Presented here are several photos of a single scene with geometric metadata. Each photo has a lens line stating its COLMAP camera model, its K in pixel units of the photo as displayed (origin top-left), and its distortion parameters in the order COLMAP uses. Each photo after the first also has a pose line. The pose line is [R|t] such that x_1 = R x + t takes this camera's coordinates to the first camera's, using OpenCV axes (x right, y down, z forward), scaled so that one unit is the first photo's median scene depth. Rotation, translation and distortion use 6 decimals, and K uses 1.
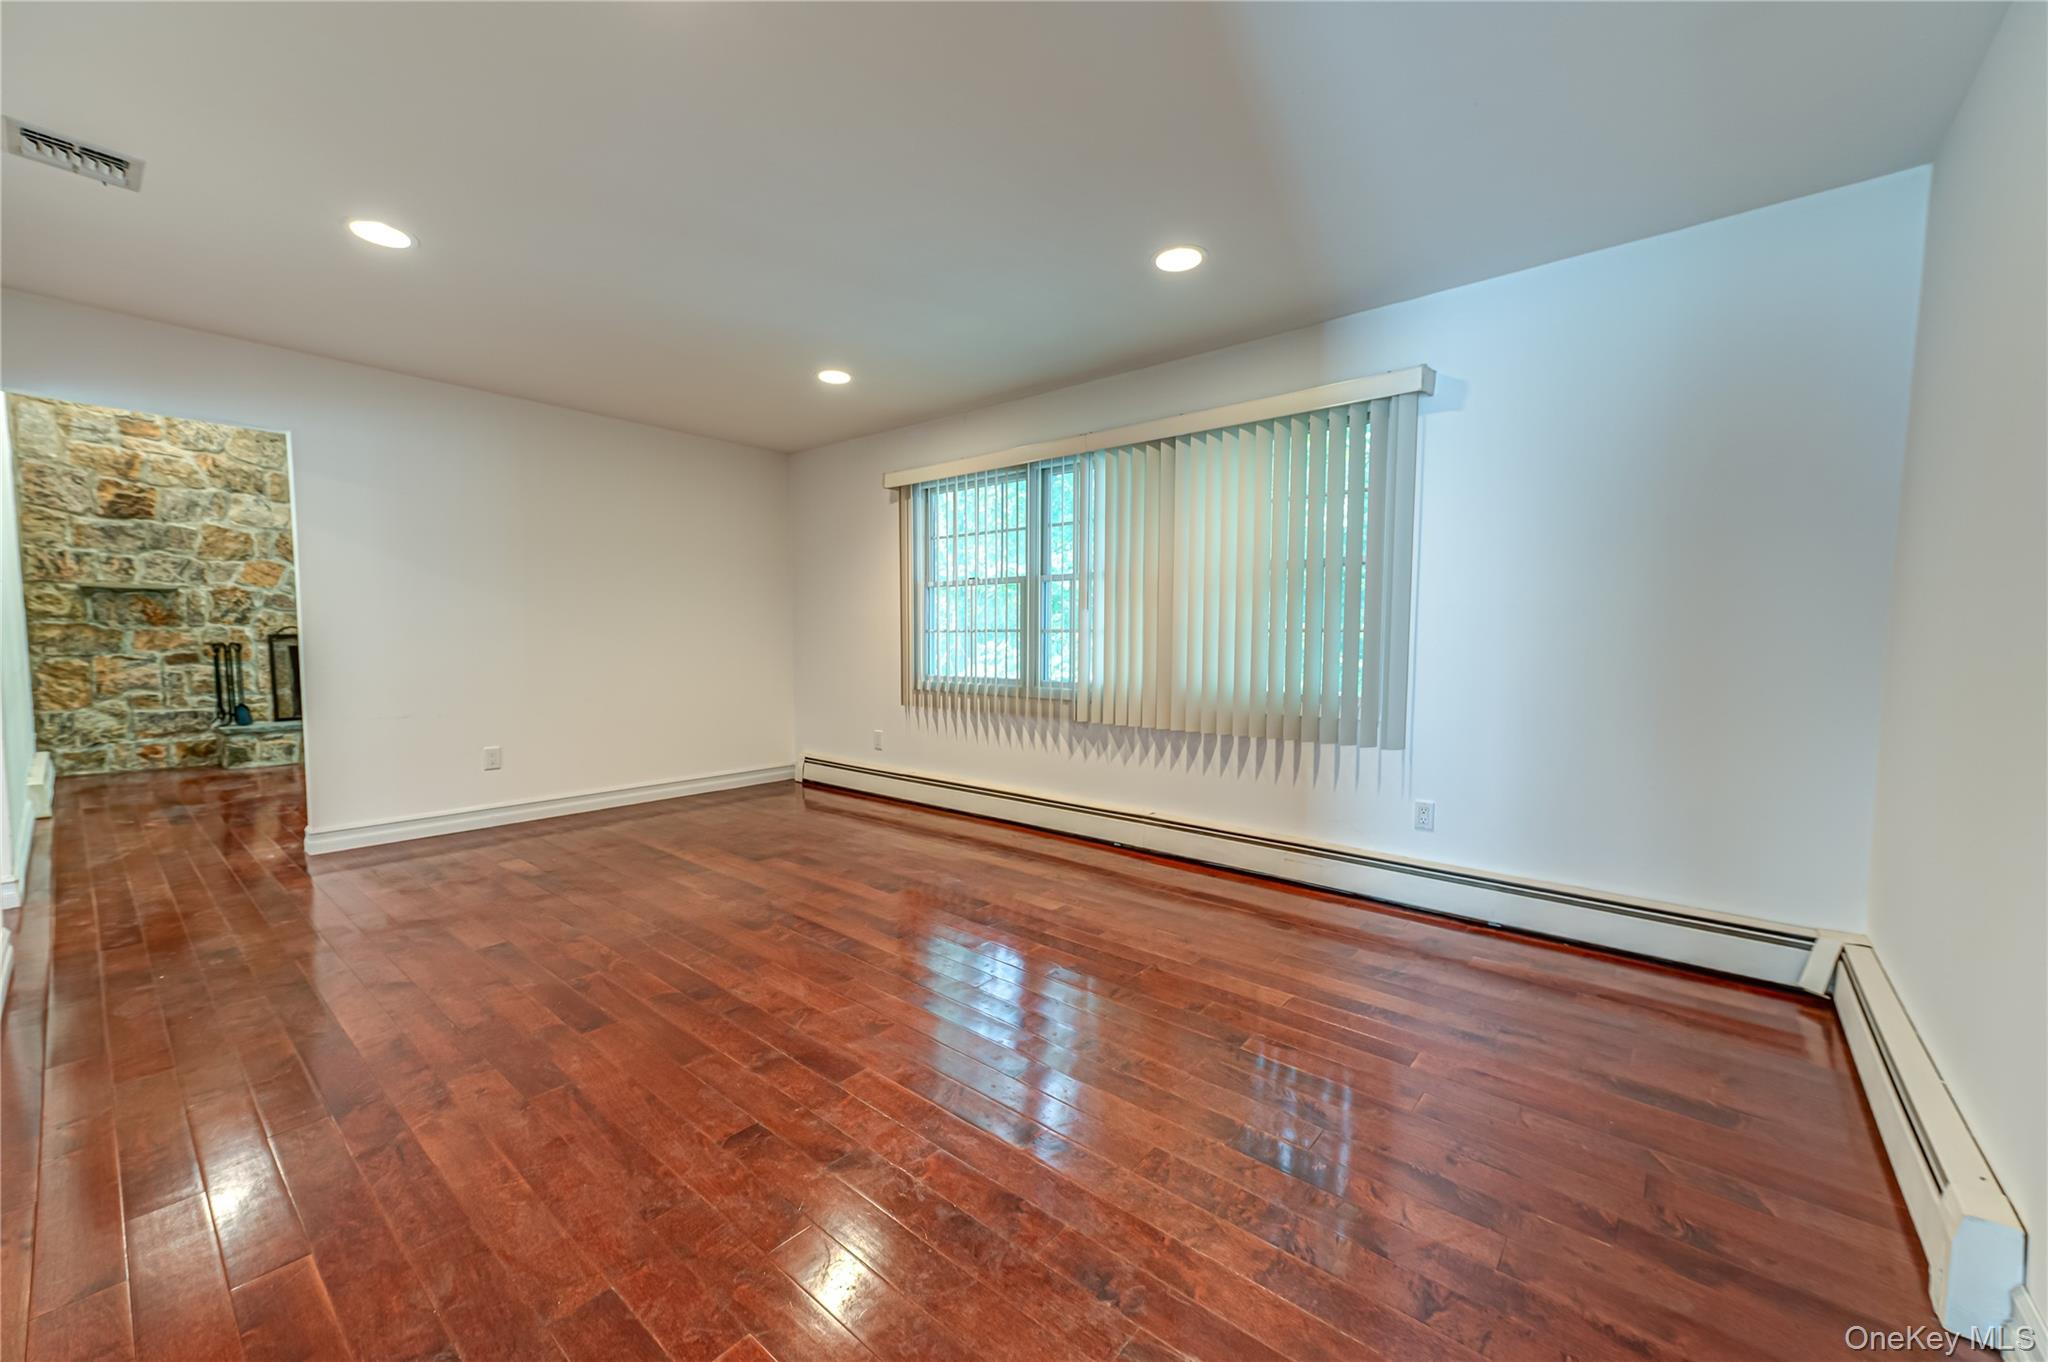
lens RADIAL K [[806.4, 0, 1017.4], [0, 806.4, 693.2], [0, 0, 1]] dist [0.002178, 0.000817]
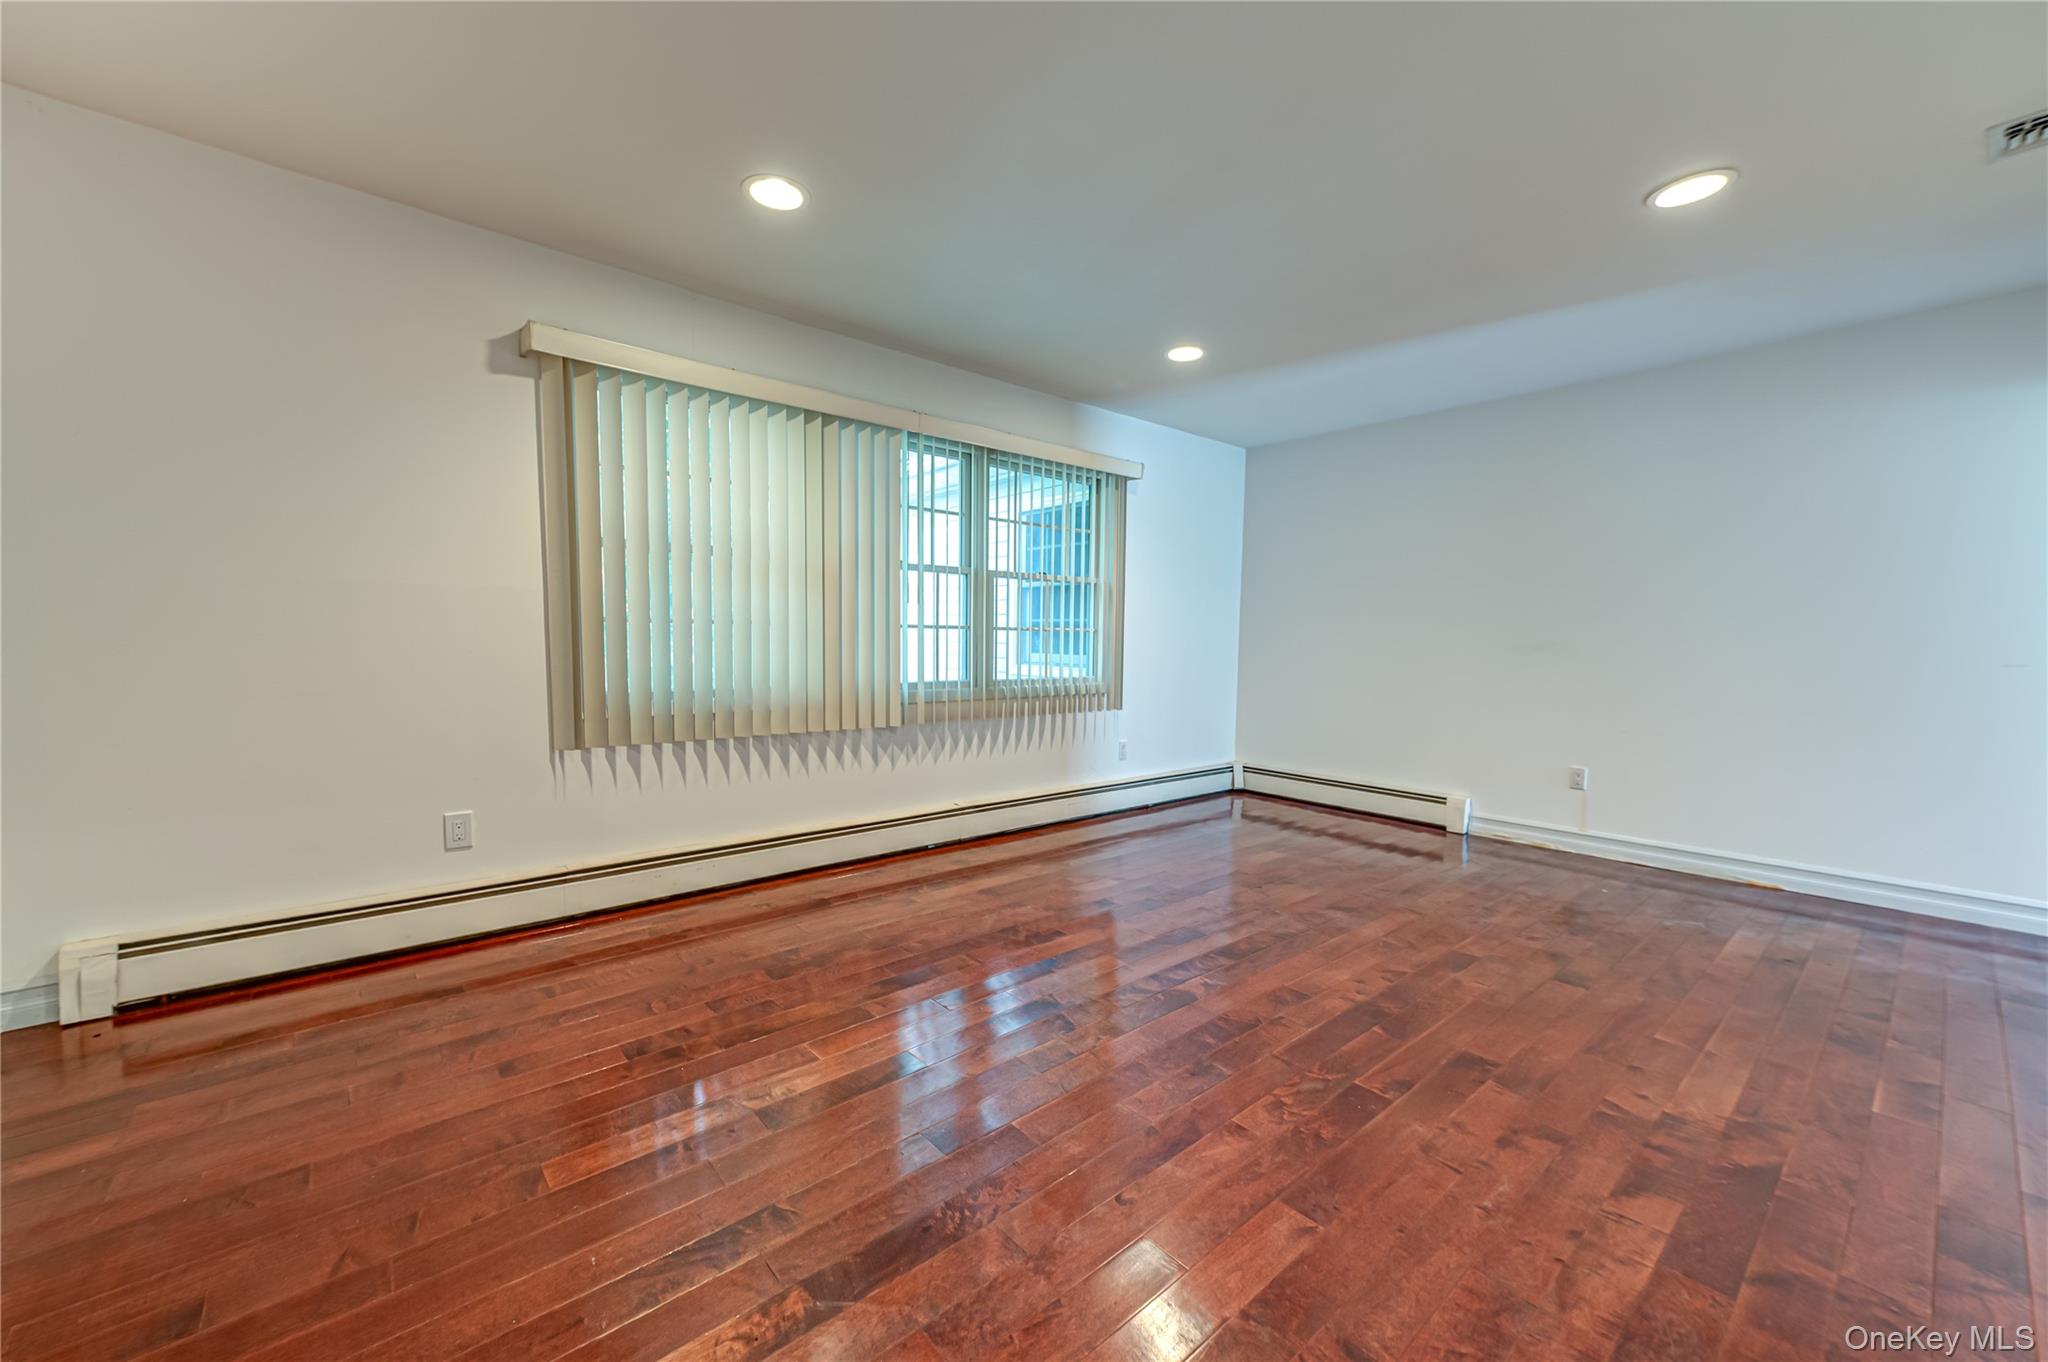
lens RADIAL K [[808.0, 0, 1024.0], [0, 808.0, 681.0], [0, 0, 1]] dist [0.014360, 0.000550]
pose [[0.136712, -0.059435, 0.988826, -5.569295], [0.054286, 0.997148, 0.052430, -0.388709], [-0.989122, 0.046512, 0.139549, 5.081722]]
